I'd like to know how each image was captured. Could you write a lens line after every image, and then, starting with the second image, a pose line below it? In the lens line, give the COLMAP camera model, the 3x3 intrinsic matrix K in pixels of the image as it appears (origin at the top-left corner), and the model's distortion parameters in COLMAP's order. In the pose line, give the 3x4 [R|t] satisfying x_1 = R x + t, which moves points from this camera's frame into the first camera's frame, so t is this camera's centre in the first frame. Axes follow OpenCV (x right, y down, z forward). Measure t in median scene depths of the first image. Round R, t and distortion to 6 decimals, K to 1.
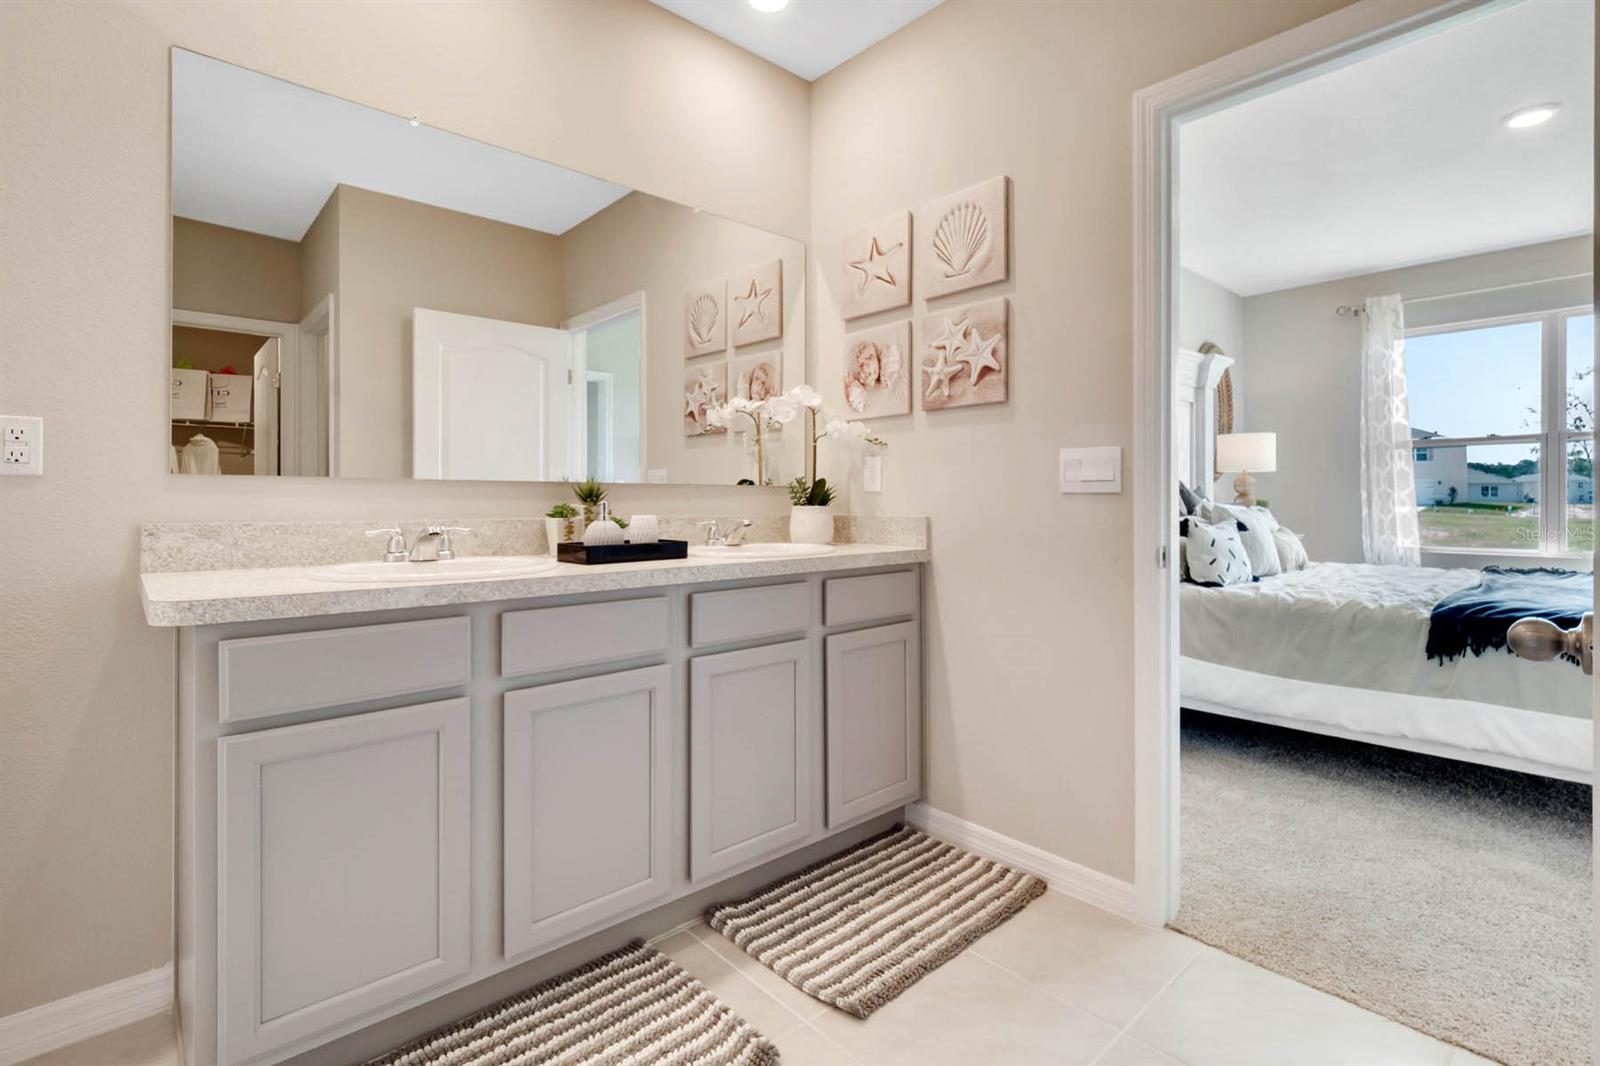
lens RADIAL K [[748.0, 0, 805.3], [0, 748.0, 504.0], [0, 0, 1]] dist [-0.000125, -0.003138]
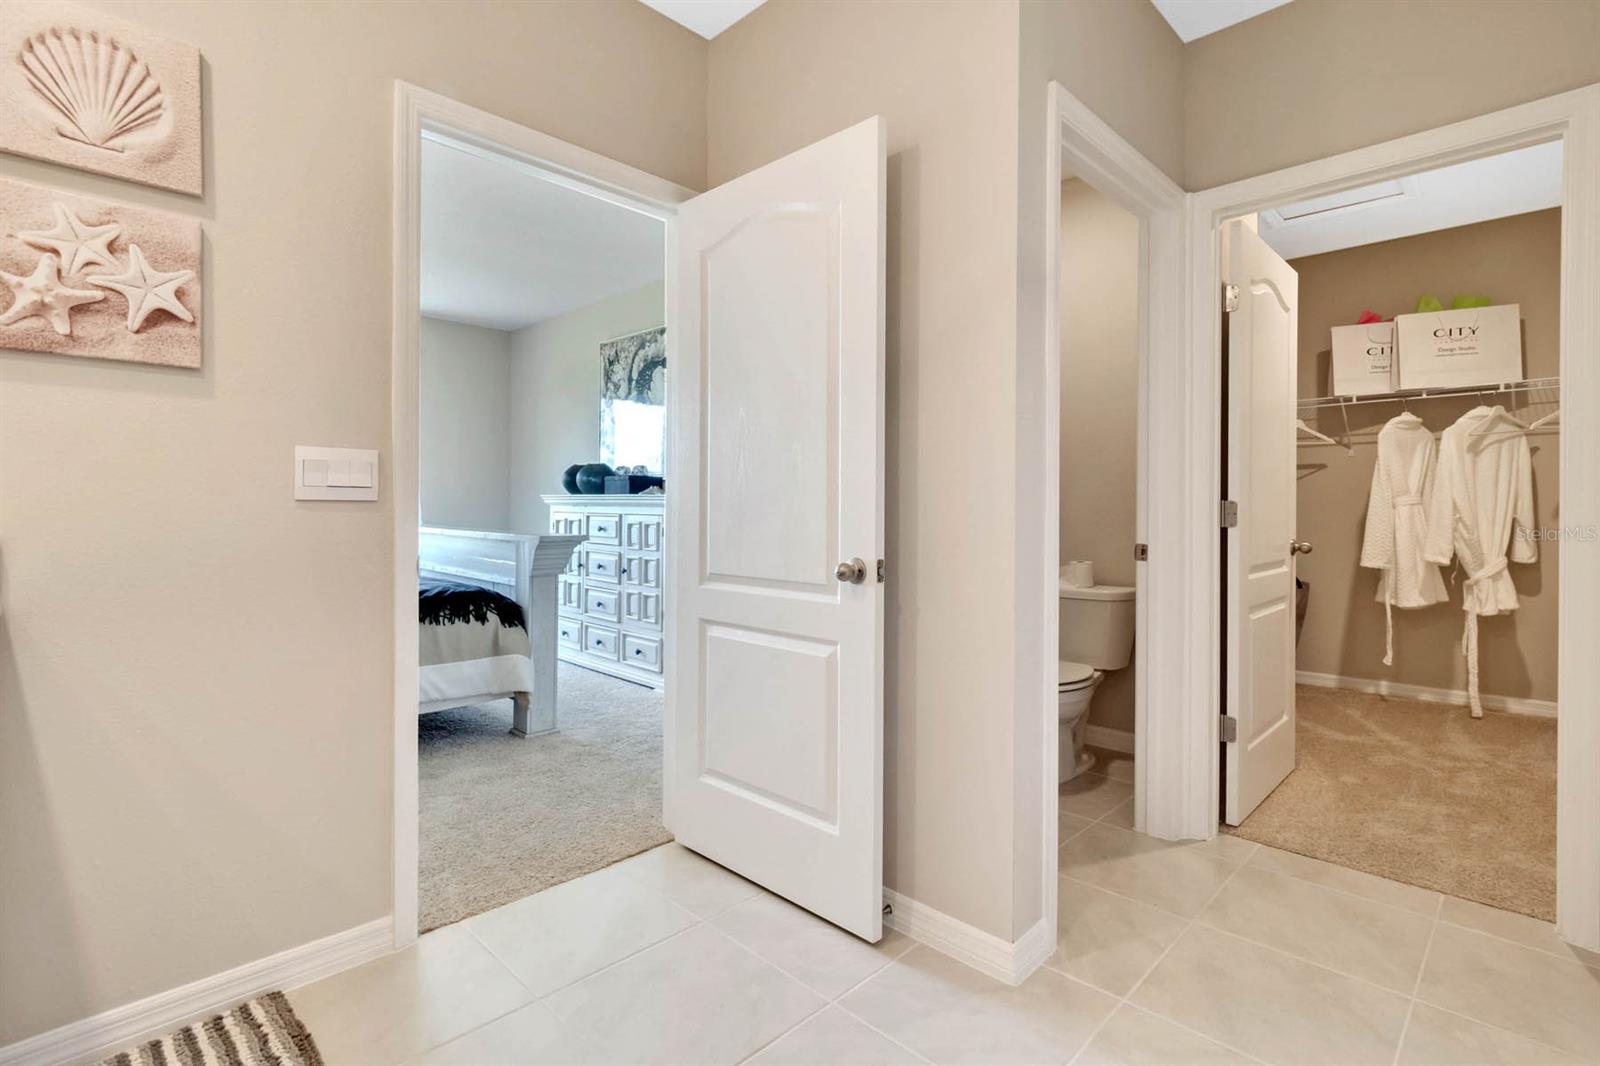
lens RADIAL K [[748.0, 0, 801.3], [0, 748.0, 514.3], [0, 0, 1]] dist [-0.000125, -0.003138]
pose [[-0.047081, -0.006212, 0.998872, -0.447555], [0.000306, 0.999981, 0.006234, -0.003392], [-0.998891, 0.000599, -0.047079, 0.444124]]
